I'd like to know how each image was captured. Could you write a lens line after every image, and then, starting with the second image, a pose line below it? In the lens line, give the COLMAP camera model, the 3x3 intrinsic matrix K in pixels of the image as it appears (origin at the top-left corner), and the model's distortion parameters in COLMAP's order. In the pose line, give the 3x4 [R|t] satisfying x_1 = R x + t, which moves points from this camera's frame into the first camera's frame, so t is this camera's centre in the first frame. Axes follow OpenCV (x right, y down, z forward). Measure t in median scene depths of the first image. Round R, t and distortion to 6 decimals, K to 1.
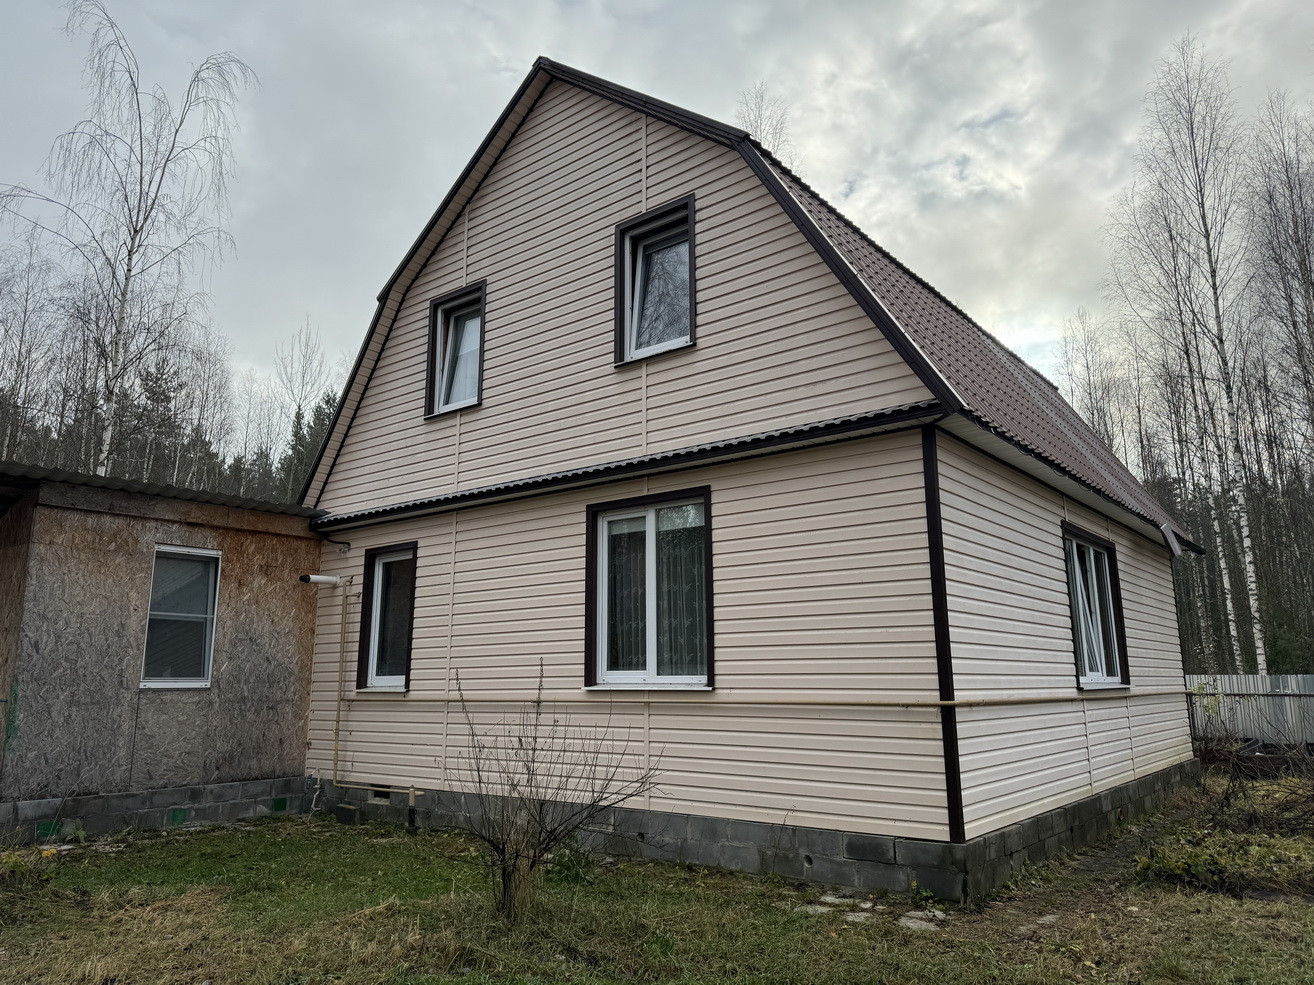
lens RADIAL K [[941.2, 0, 659.9], [0, 941.2, 481.9], [0, 0, 1]] dist [0.042864, -0.052143]
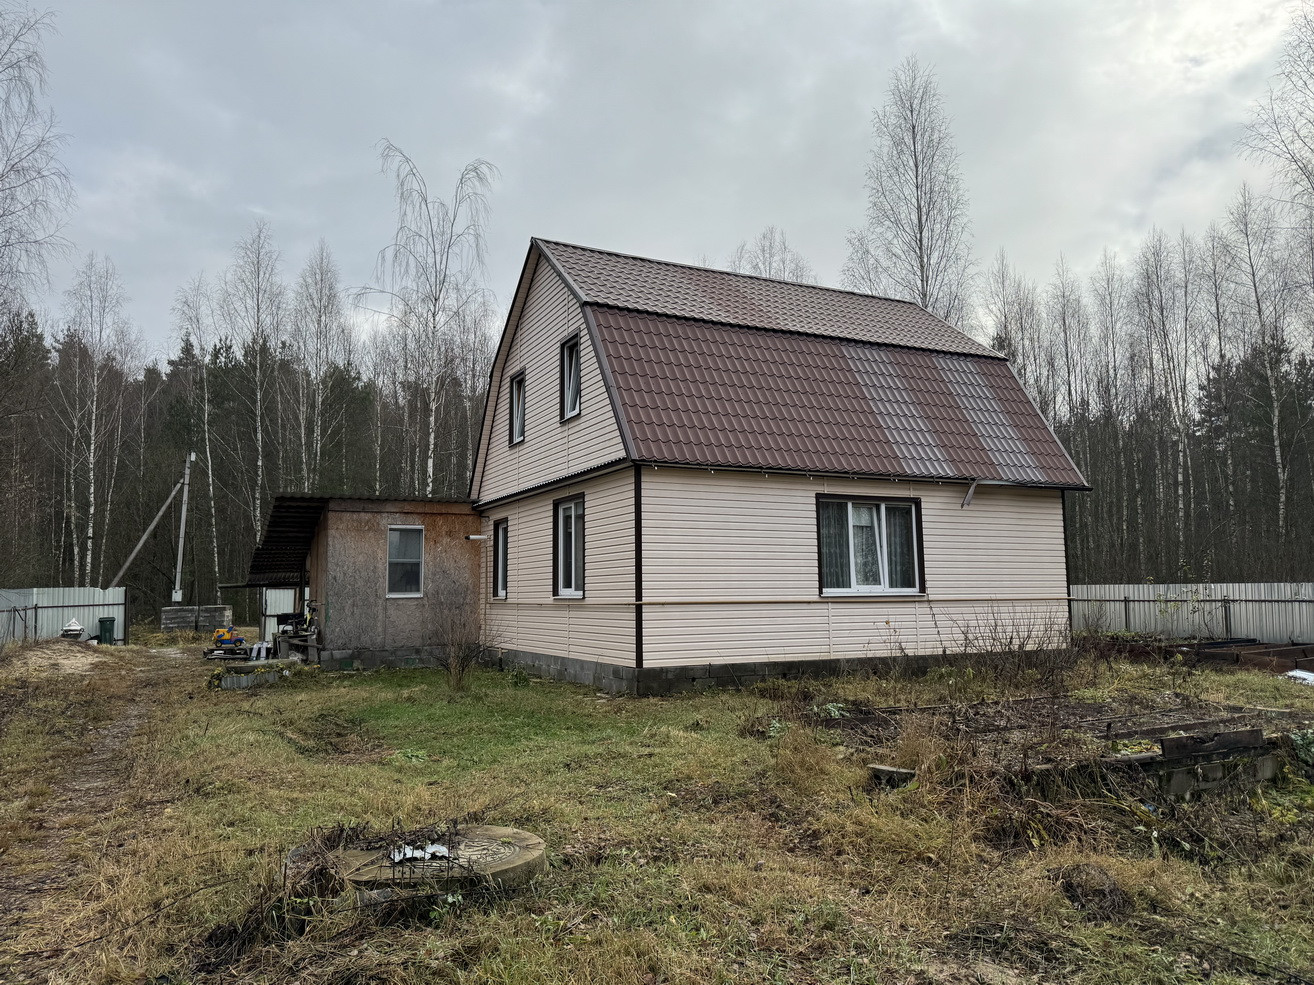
lens RADIAL K [[941.2, 0, 659.3], [0, 941.2, 486.8], [0, 0, 1]] dist [0.042864, -0.052143]
pose [[0.911324, -0.051908, -0.408404, 0.751496], [0.091418, 0.992768, 0.077814, -0.108831], [0.401411, -0.108249, 0.909478, -0.514426]]
